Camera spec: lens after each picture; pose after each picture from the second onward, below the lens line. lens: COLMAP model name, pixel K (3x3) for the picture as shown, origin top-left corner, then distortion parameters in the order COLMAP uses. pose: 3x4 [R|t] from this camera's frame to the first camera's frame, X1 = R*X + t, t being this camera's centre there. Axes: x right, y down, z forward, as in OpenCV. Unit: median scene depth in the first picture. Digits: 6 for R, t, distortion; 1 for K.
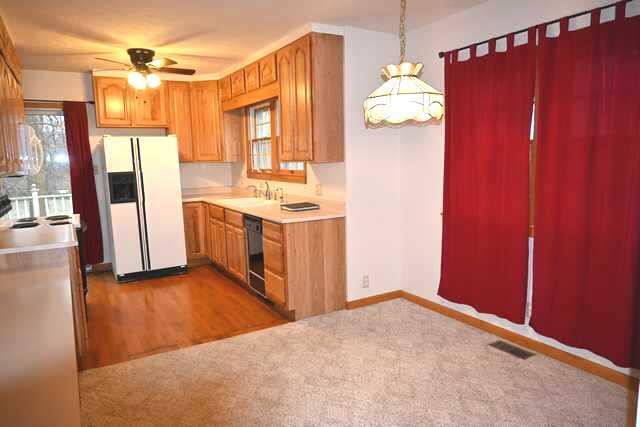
lens RADIAL K [[433.6, 0, 320.0], [0, 433.6, 213.5], [0, 0, 1]] dist [-0.003669, 0.001784]
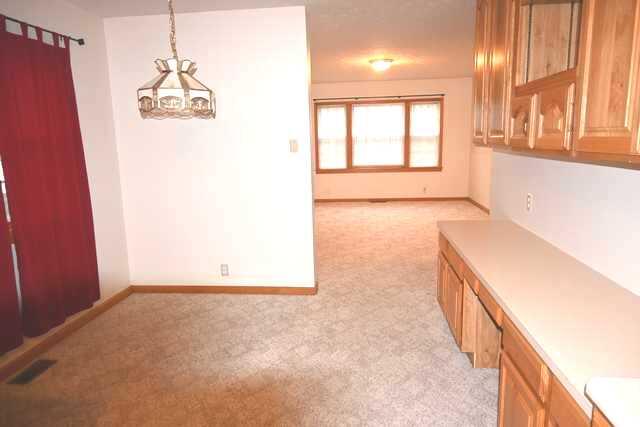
lens RADIAL K [[433.6, 0, 320.0], [0, 433.6, 213.5], [0, 0, 1]] dist [-0.003669, 0.001784]
pose [[-0.799383, -0.070512, 0.596670, -0.615305], [0.113637, 0.957421, 0.265388, -0.191650], [-0.589978, 0.279950, -0.757333, 1.390989]]
